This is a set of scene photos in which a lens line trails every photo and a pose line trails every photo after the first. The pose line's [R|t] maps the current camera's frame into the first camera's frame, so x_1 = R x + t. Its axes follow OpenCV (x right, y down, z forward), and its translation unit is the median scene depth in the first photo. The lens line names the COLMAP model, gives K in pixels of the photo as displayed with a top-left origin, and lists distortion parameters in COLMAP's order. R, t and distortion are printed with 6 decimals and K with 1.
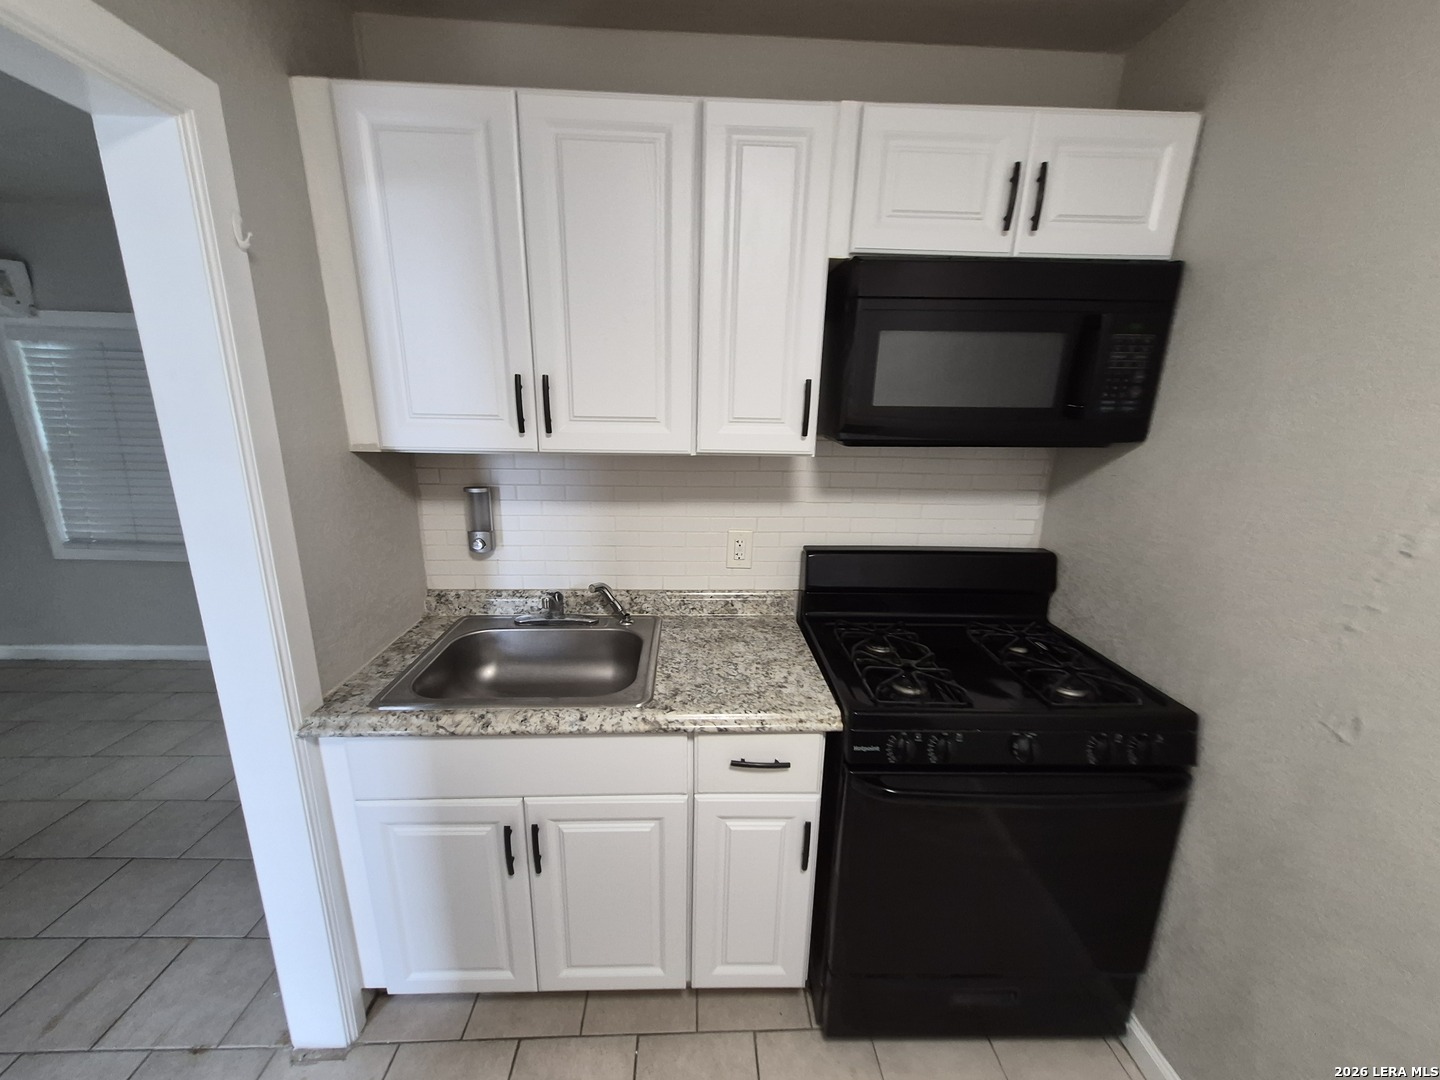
lens RADIAL K [[571.0, 0, 716.2], [0, 571.0, 547.3], [0, 0, 1]] dist [0.003048, 0.000108]
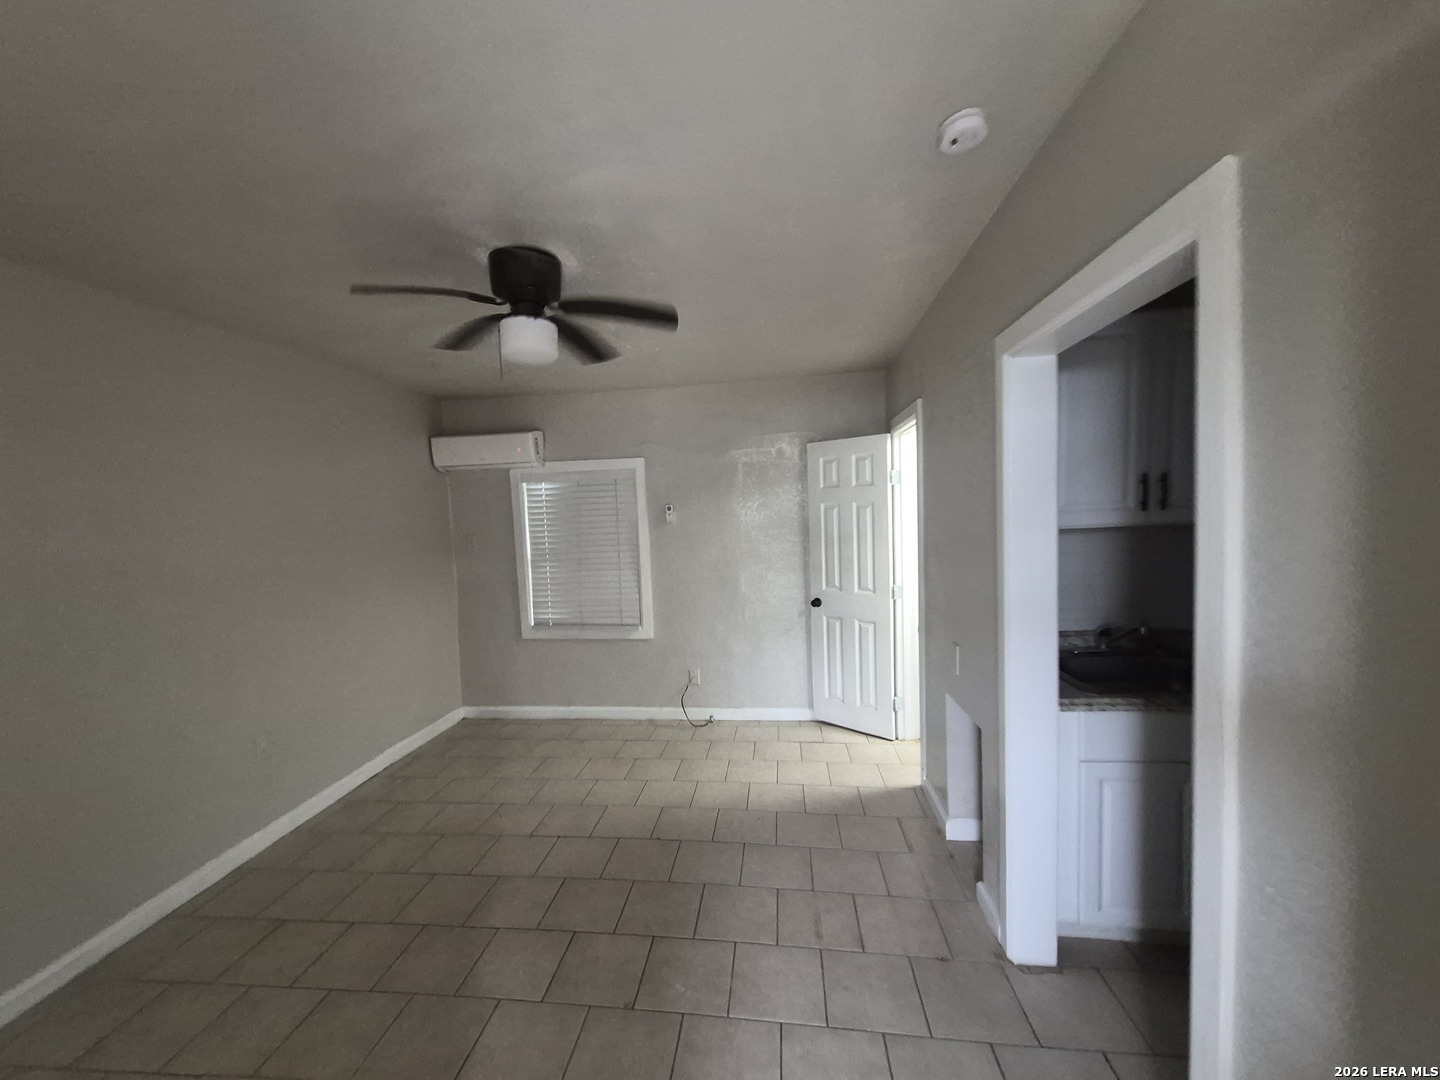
lens RADIAL K [[571.0, 0, 699.9], [0, 571.0, 551.4], [0, 0, 1]] dist [0.003048, 0.000108]
pose [[0.983779, -0.043114, -0.174125, -0.522173], [0.011204, 0.983561, -0.180227, 0.068110], [0.179033, 0.175353, 0.968090, -0.266428]]
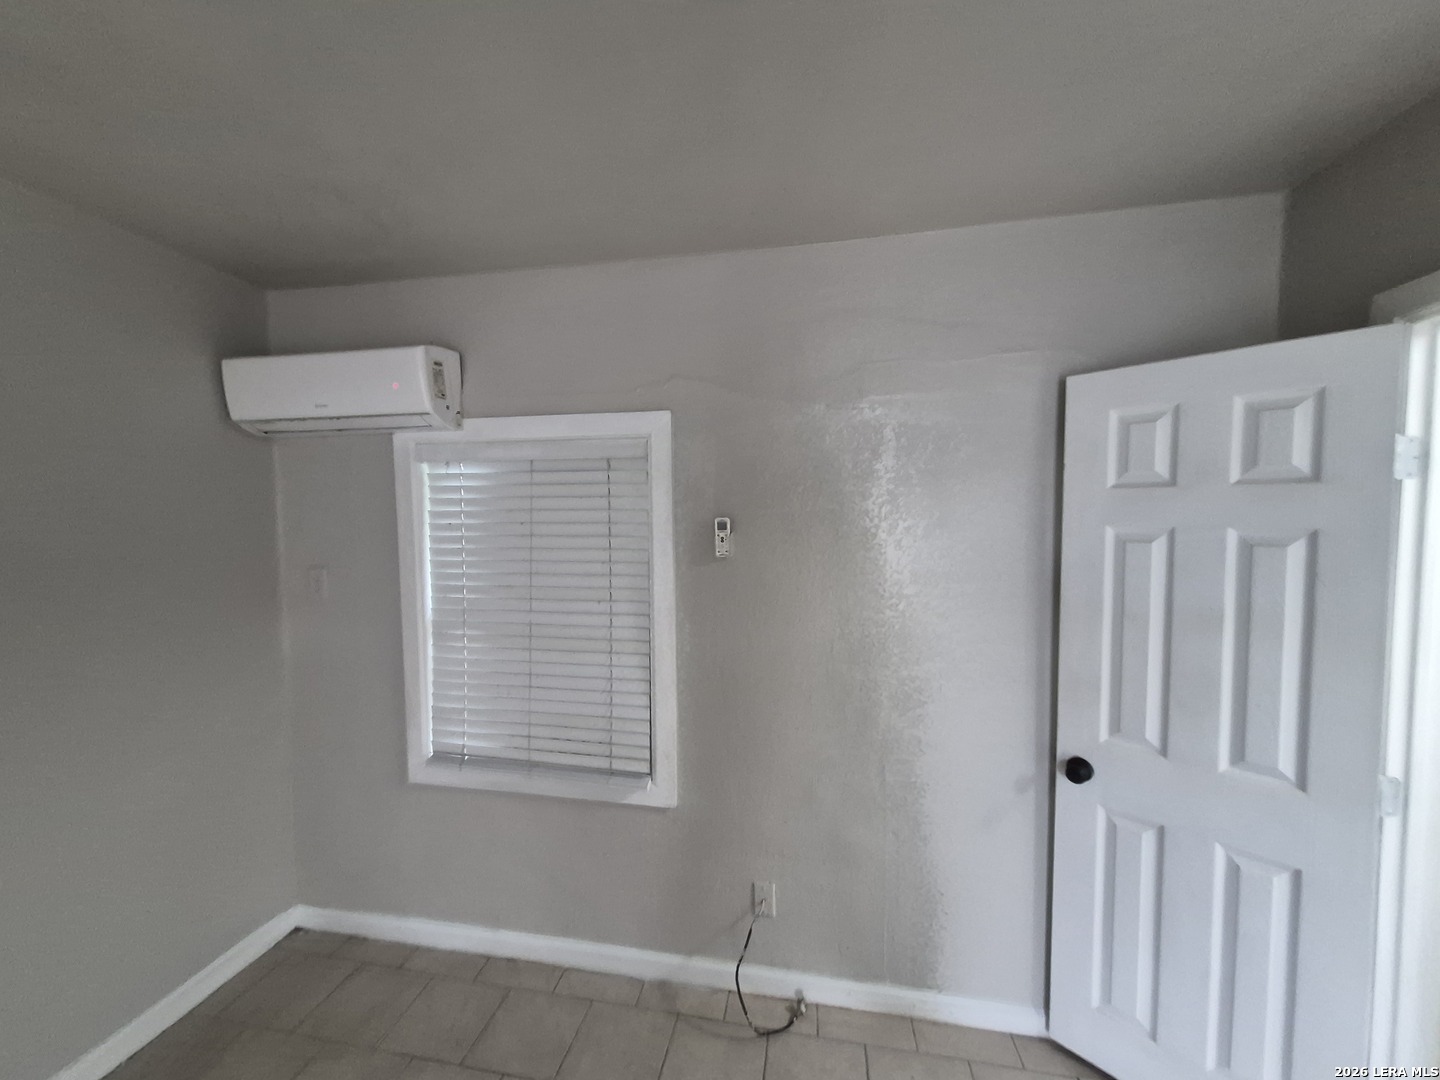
lens RADIAL K [[571.0, 0, 723.7], [0, 571.0, 557.7], [0, 0, 1]] dist [0.003048, 0.000108]
pose [[0.979730, -0.011263, -0.200008, -0.695950], [-0.028552, 0.980374, -0.195069, -0.118165], [0.198280, 0.196825, 0.960180, 0.410972]]
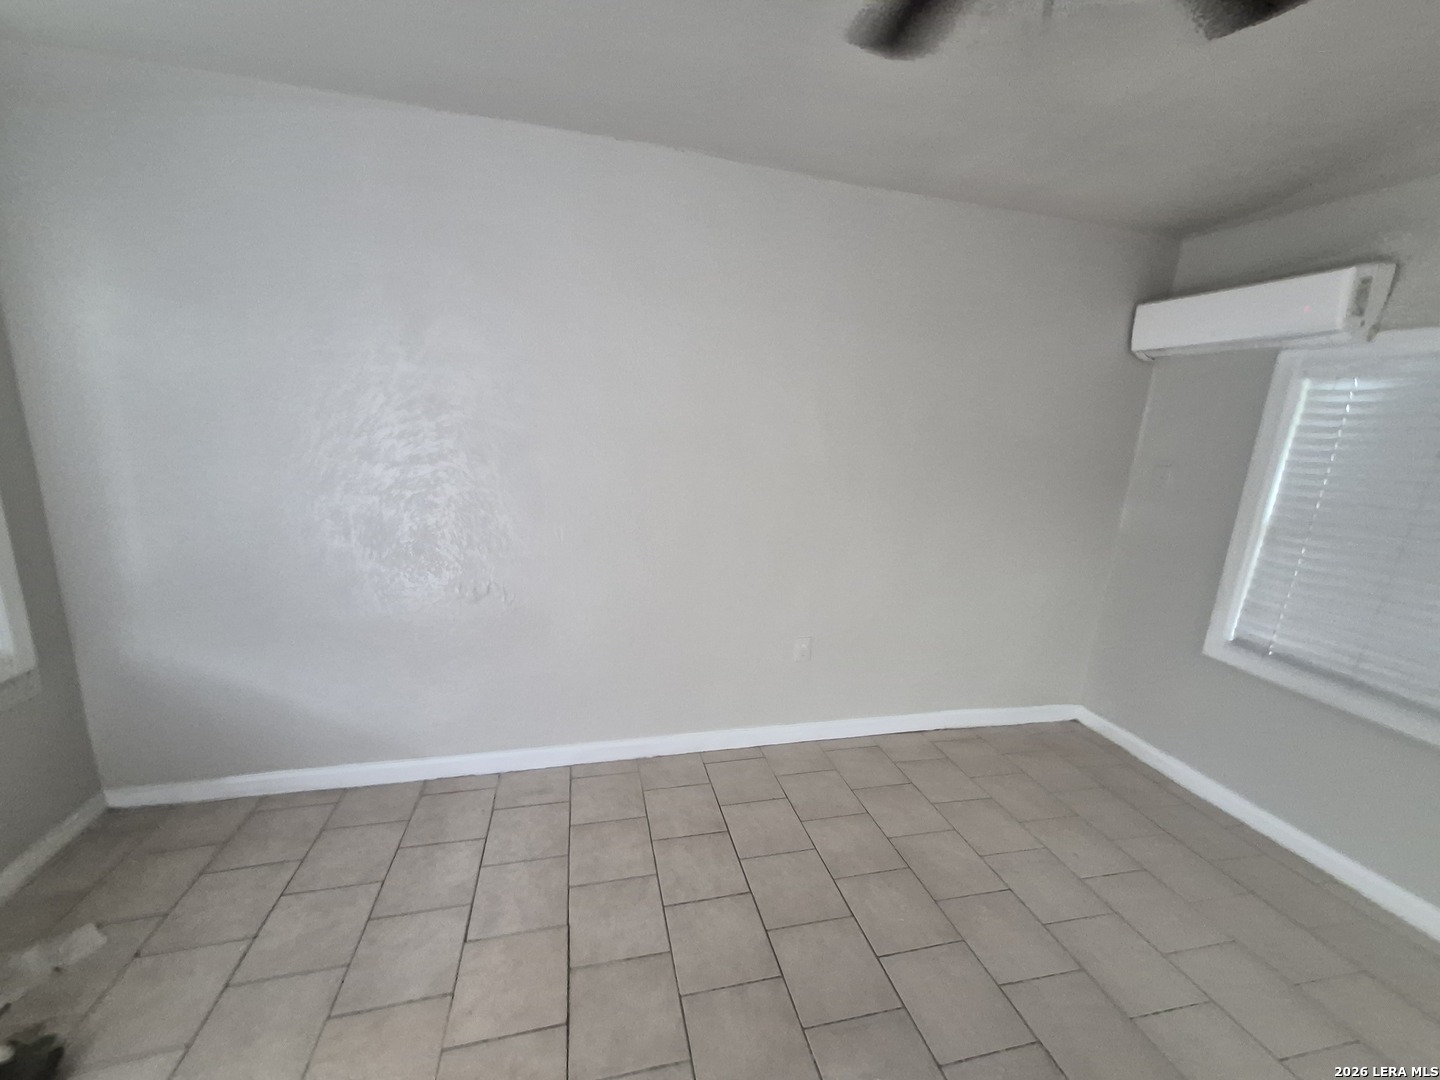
lens RADIAL K [[571.0, 0, 708.5], [0, 571.0, 548.7], [0, 0, 1]] dist [0.003048, 0.000108]
pose [[0.204095, 0.217003, -0.954597, -0.596604], [-0.295520, 0.943288, 0.151249, -0.035600], [0.933281, 0.251233, 0.256648, 0.136230]]
